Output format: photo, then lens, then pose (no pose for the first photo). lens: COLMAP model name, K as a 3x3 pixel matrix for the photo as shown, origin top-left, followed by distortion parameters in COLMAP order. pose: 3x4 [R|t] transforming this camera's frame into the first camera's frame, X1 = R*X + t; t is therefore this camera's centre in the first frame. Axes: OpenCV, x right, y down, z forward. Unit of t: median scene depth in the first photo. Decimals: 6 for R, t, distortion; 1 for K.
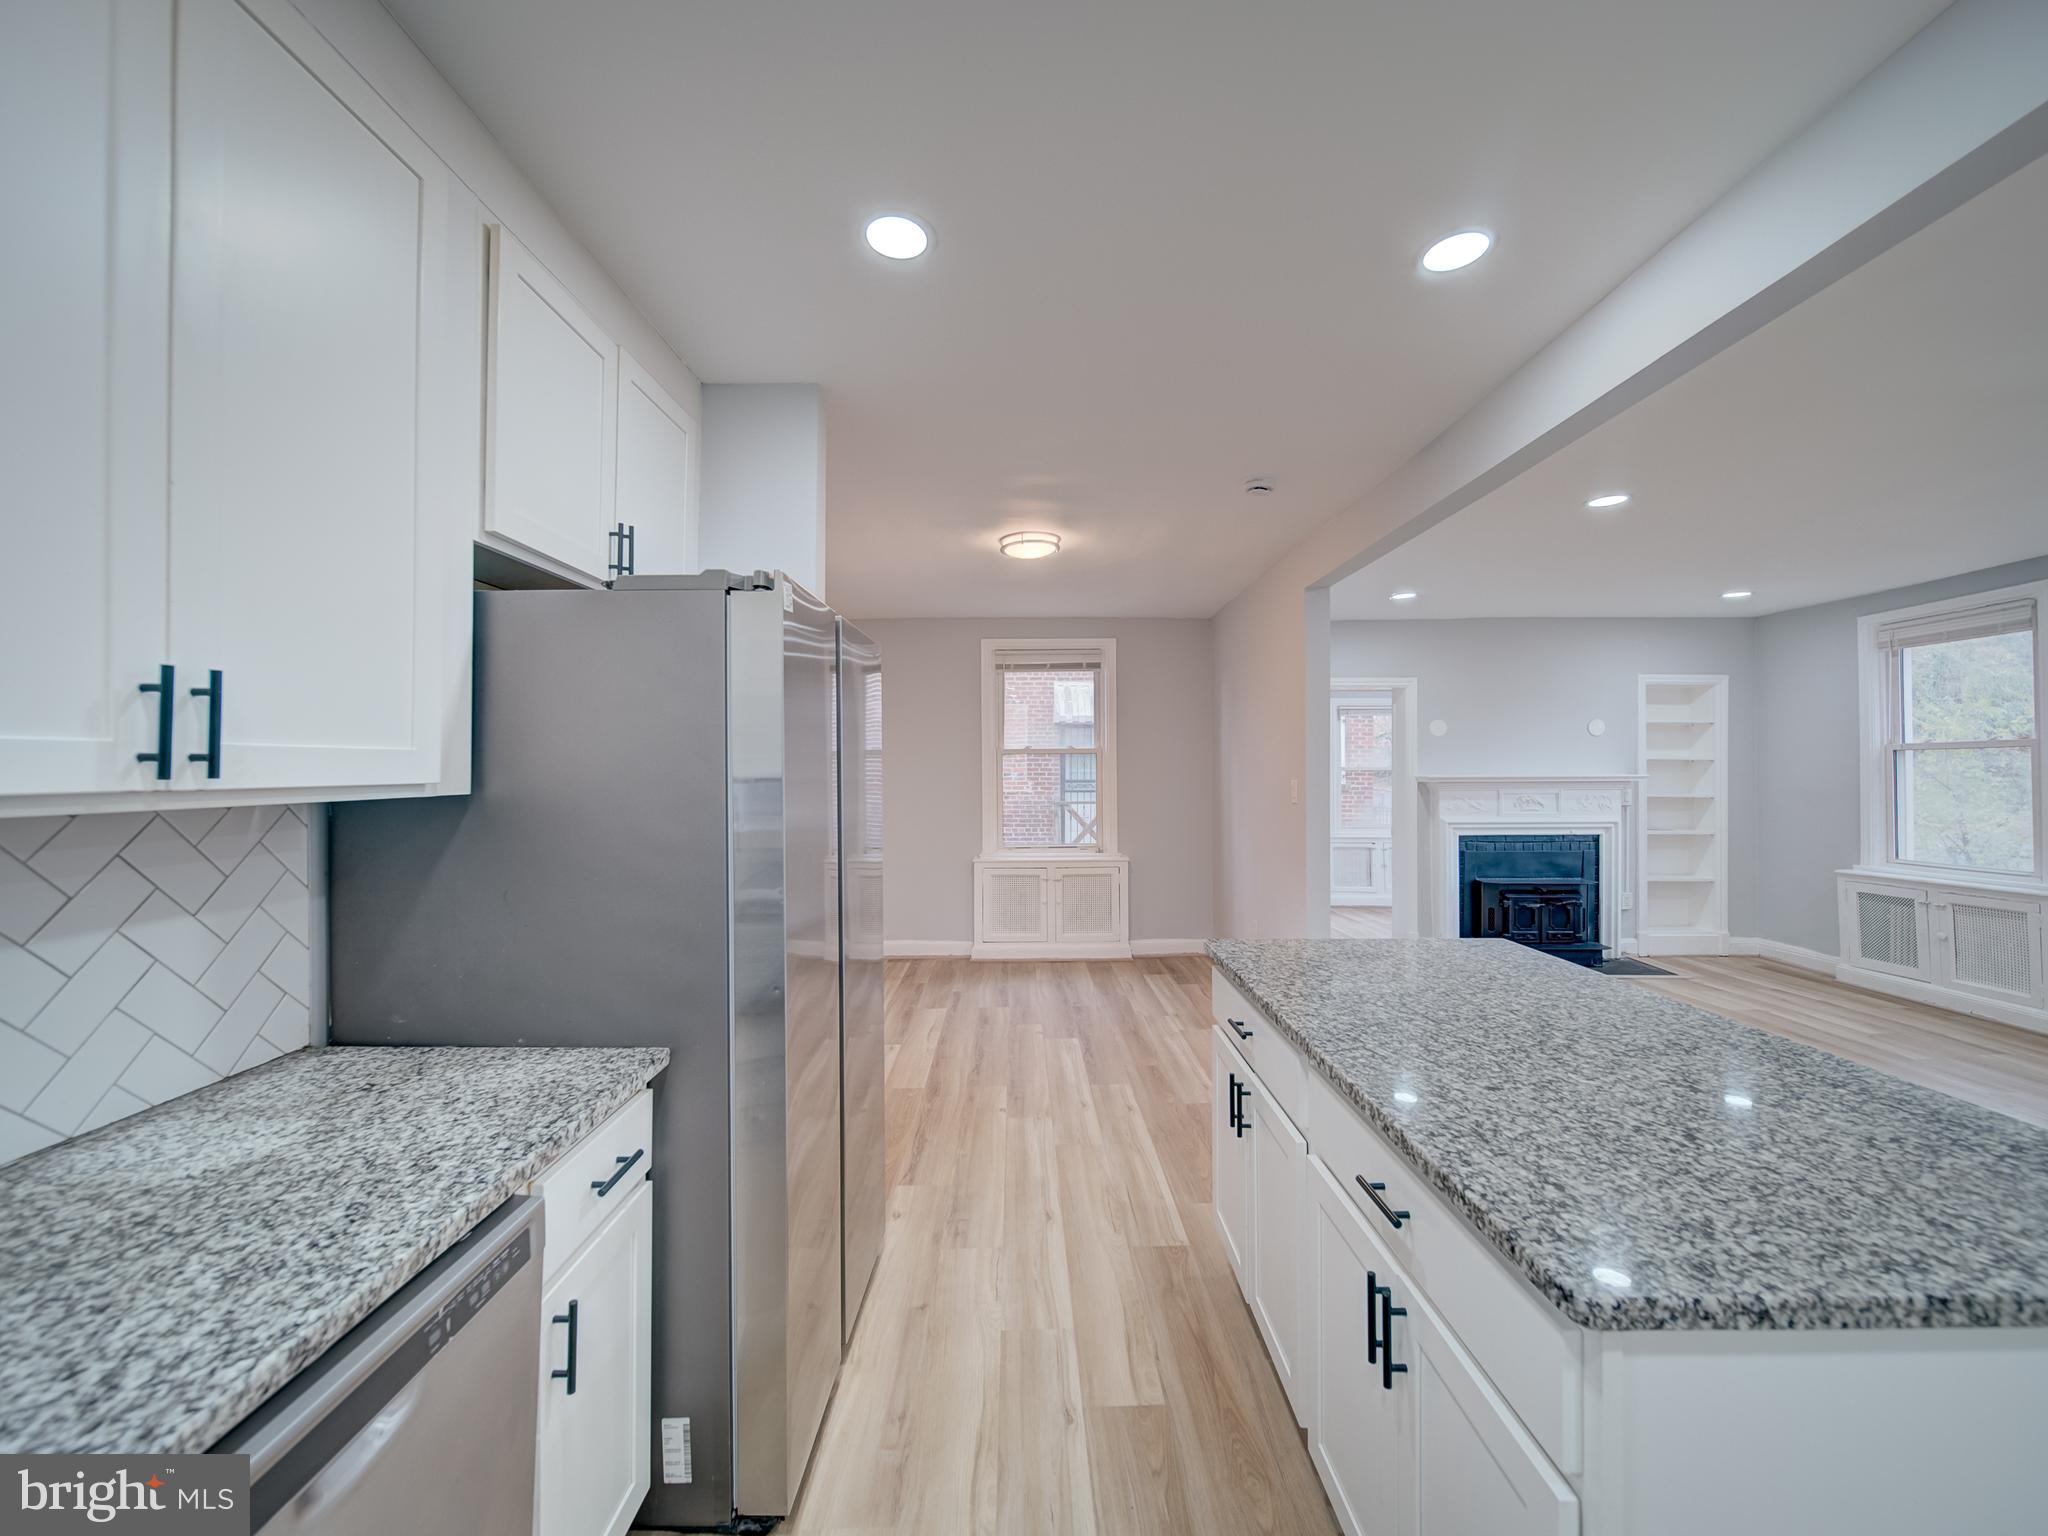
lens RADIAL K [[804.0, 0, 1029.3], [0, 804.0, 770.3], [0, 0, 1]] dist [0.000768, -0.002444]
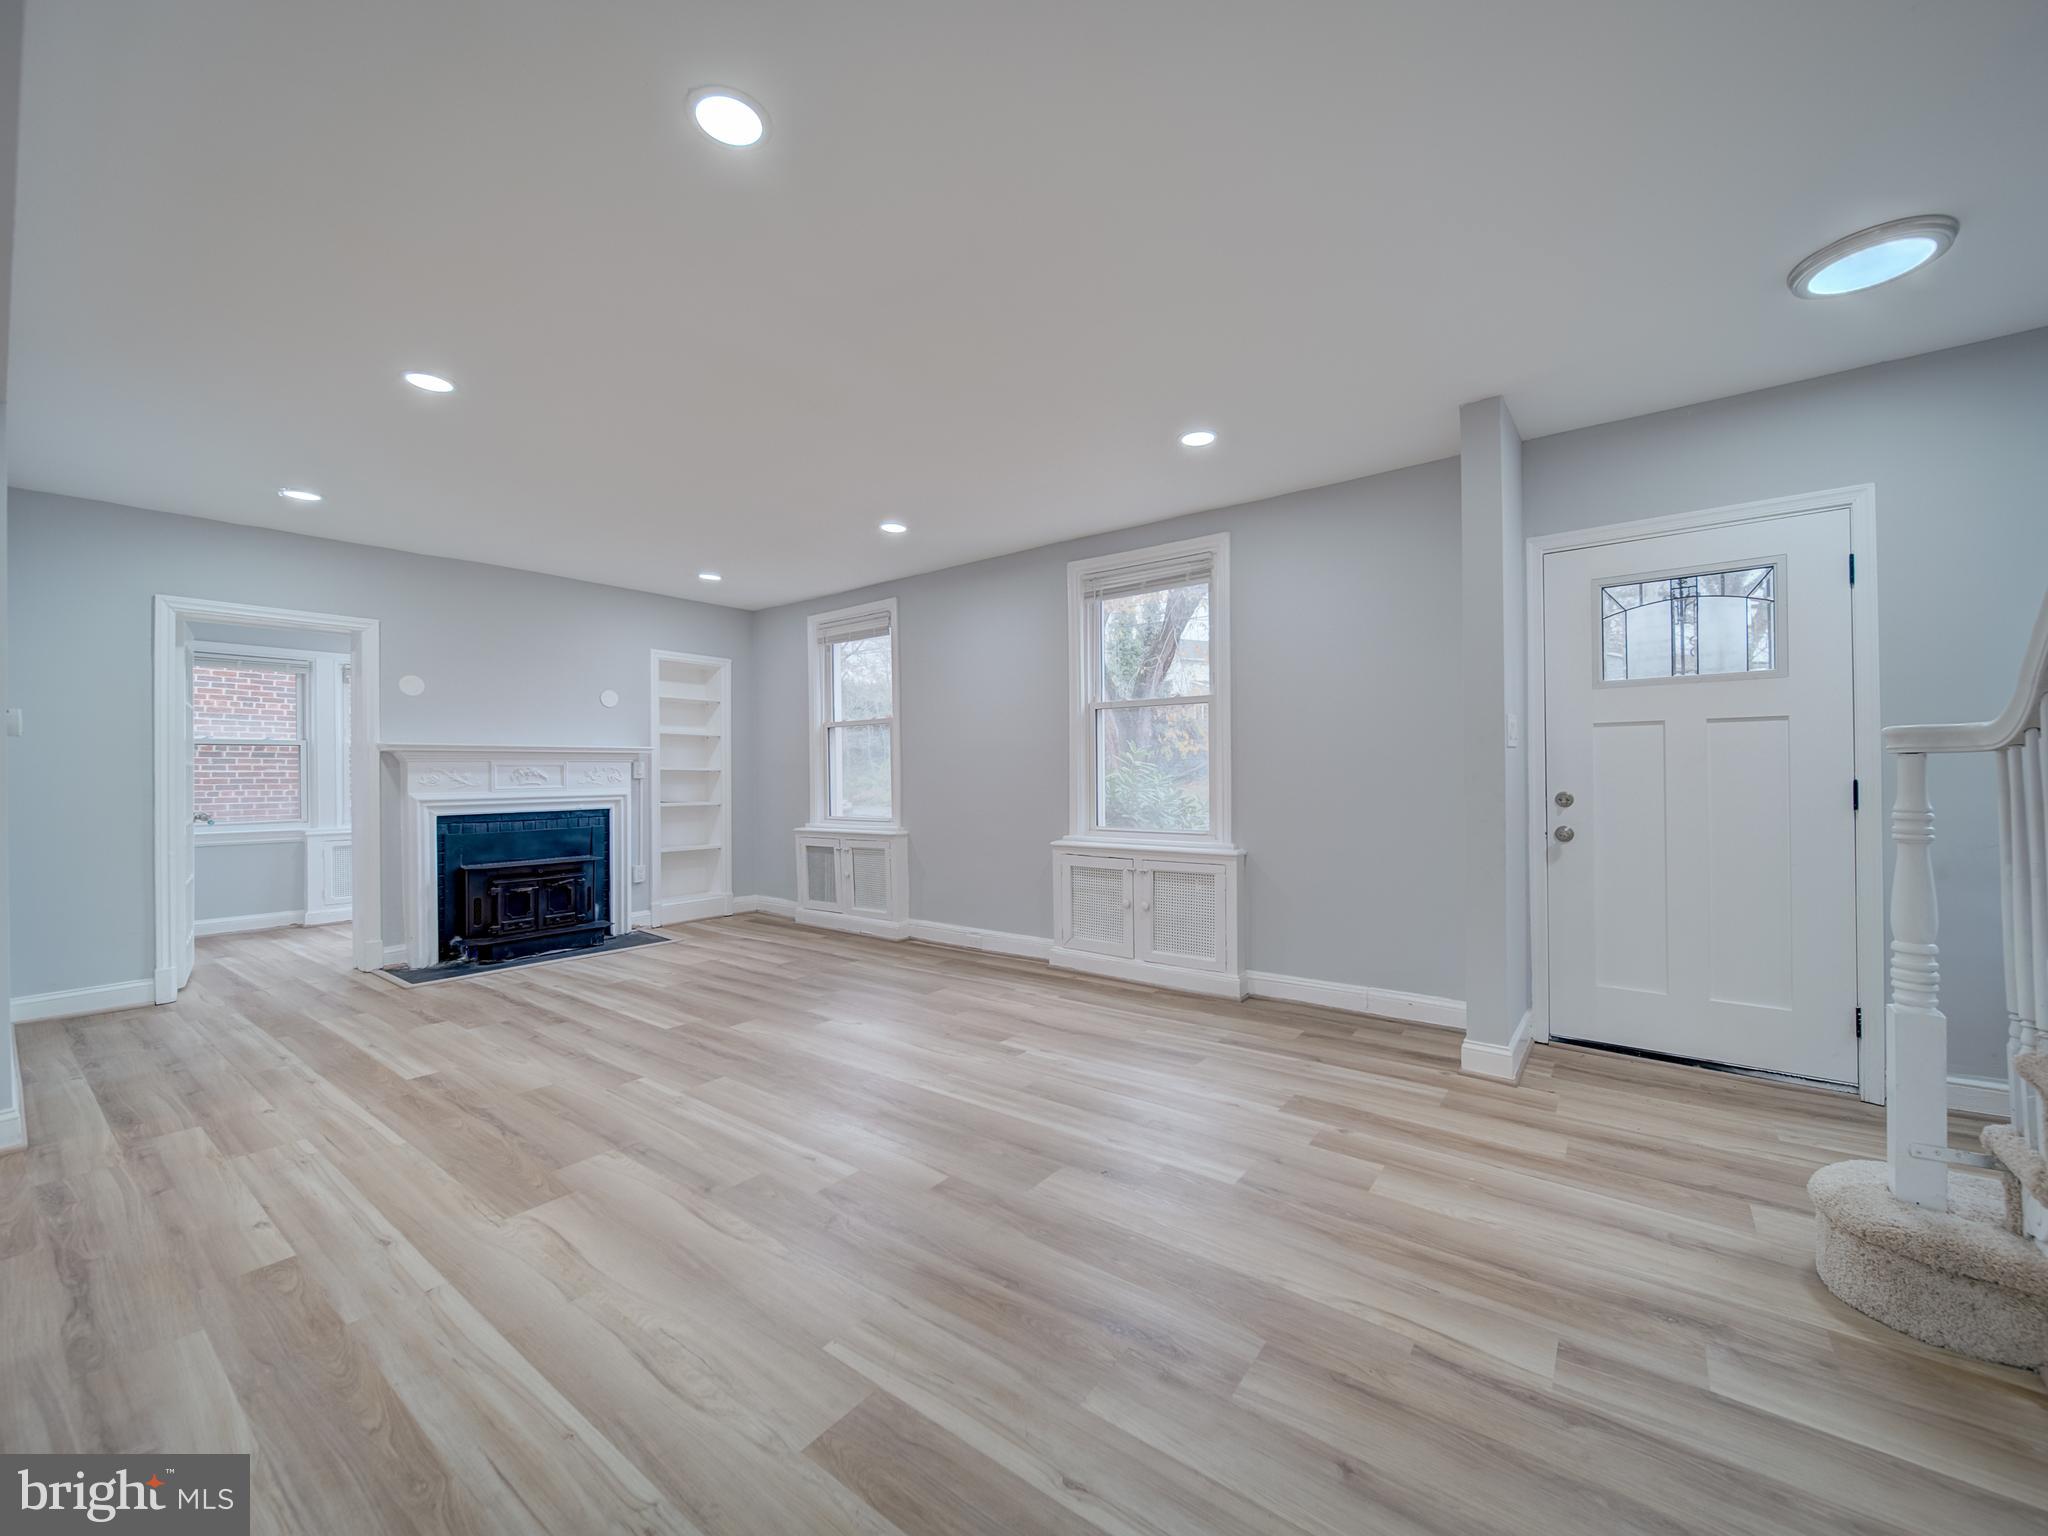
lens RADIAL K [[803.5, 0, 1032.4], [0, 803.5, 768.3], [0, 0, 1]] dist [-0.002611, -0.000637]
pose [[0.607864, 0.001952, 0.794039, 0.284421], [0.004095, 0.999976, -0.005593, 0.044294], [-0.794030, 0.006652, 0.607842, 0.004850]]
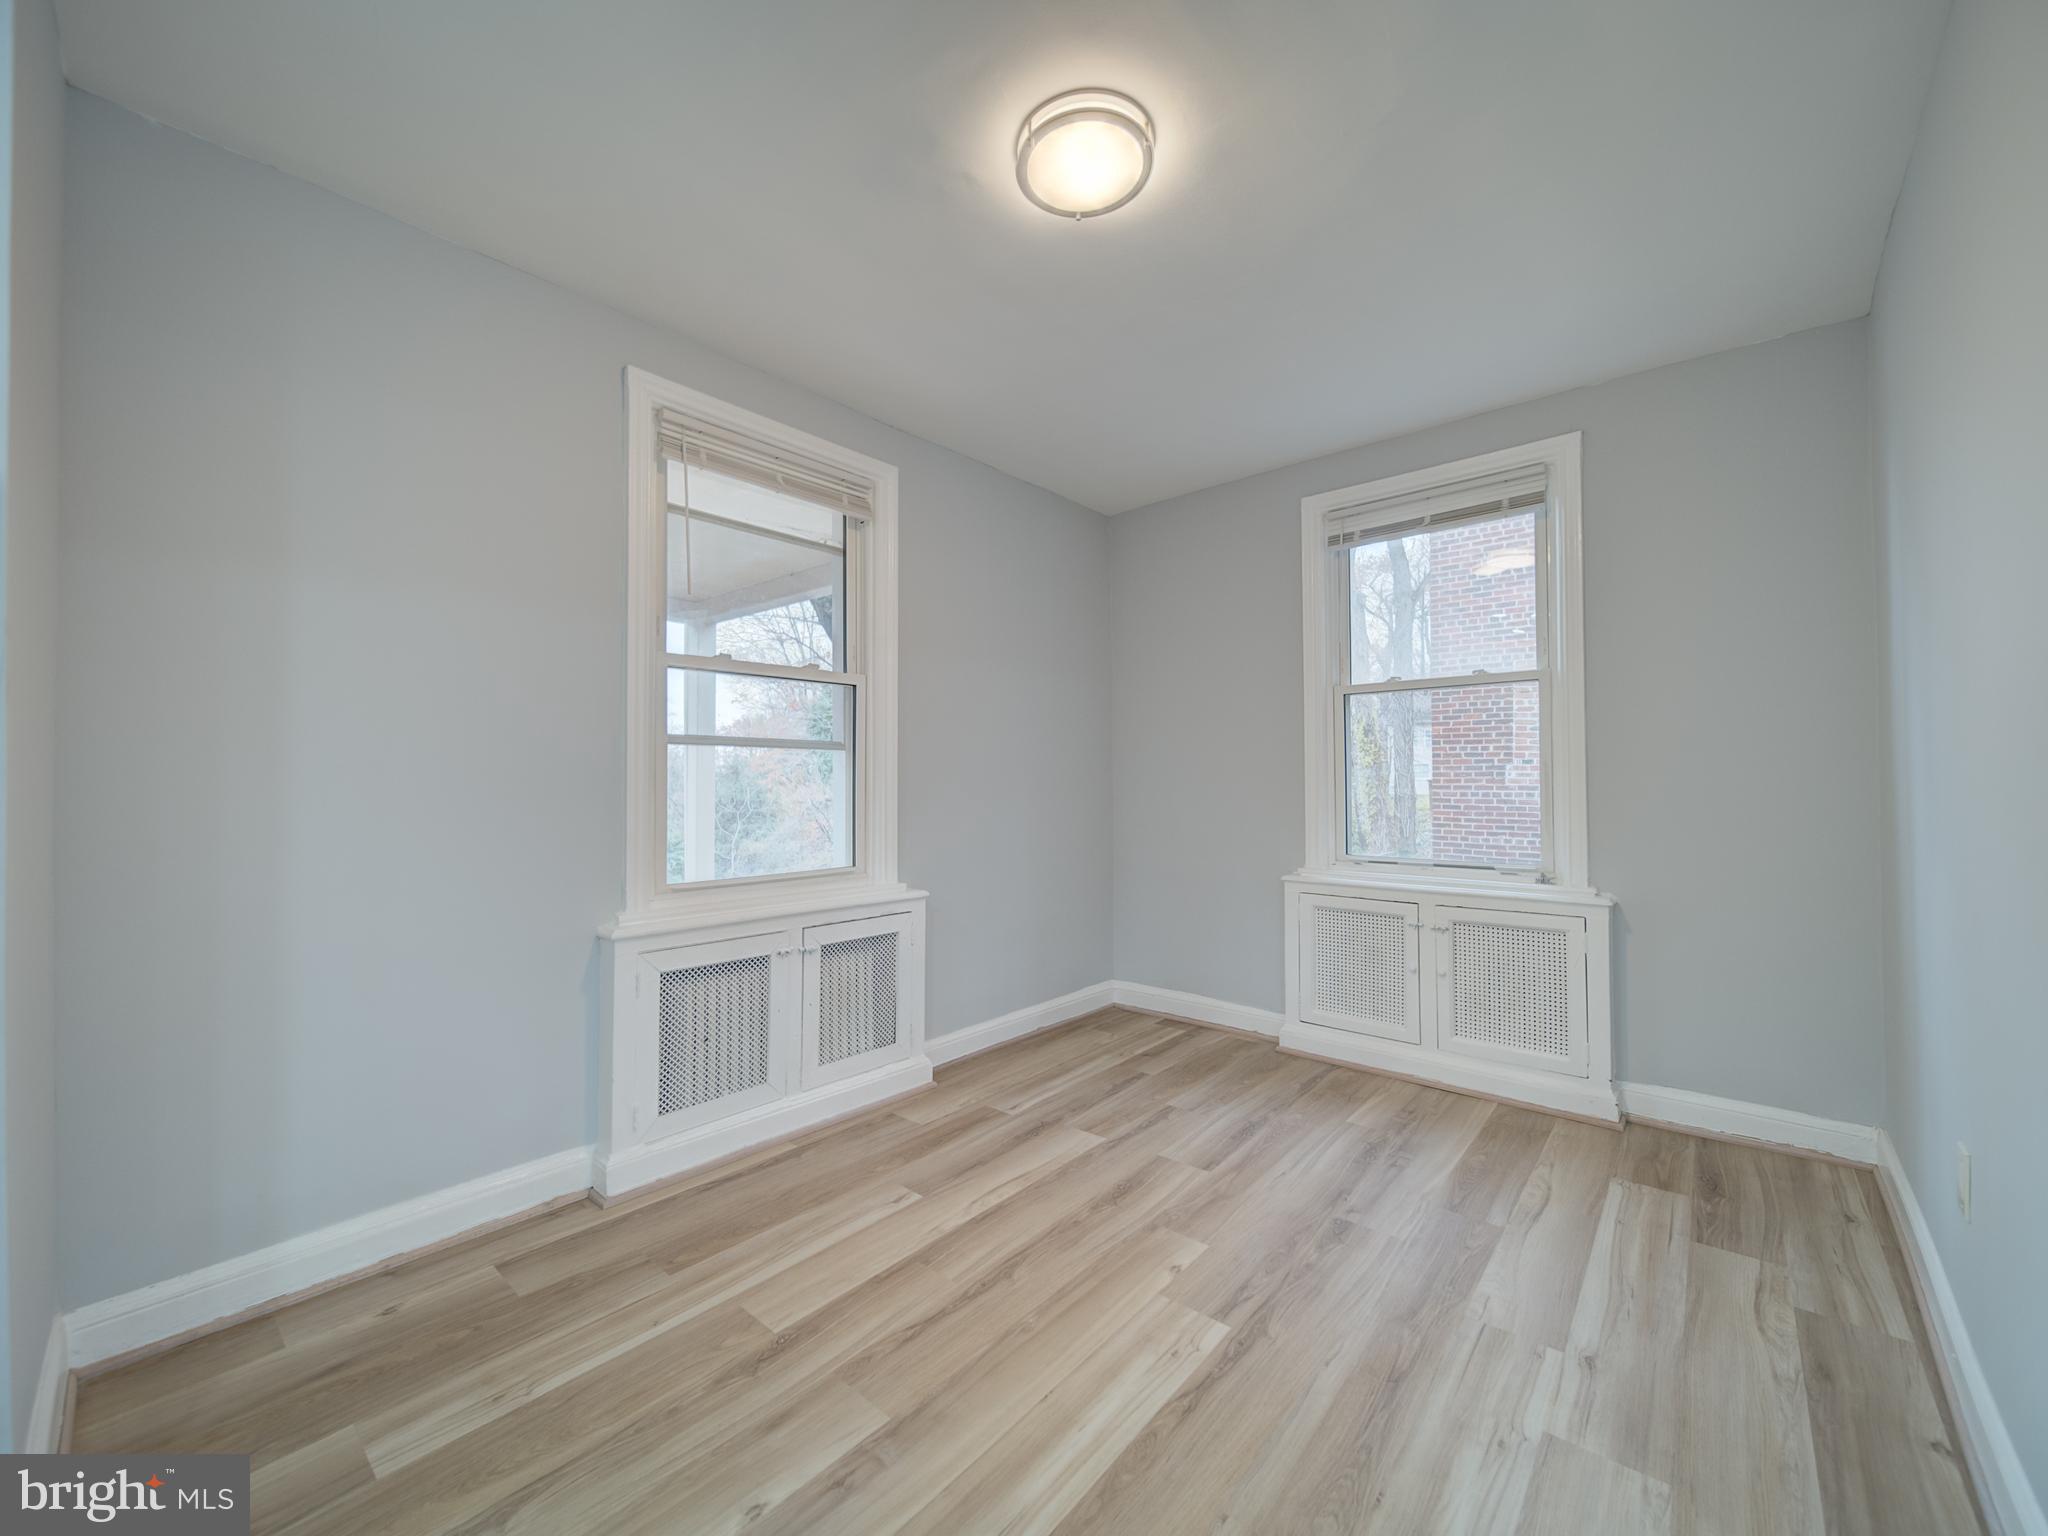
lens RADIAL K [[803.5, 0, 1032.4], [0, 803.5, 768.3], [0, 0, 1]] dist [-0.002611, -0.000637]
pose [[0.748243, -0.007208, -0.663386, 0.207109], [0.001491, 0.999957, -0.009183, 0.043512], [0.663423, 0.005881, 0.748221, 0.508243]]
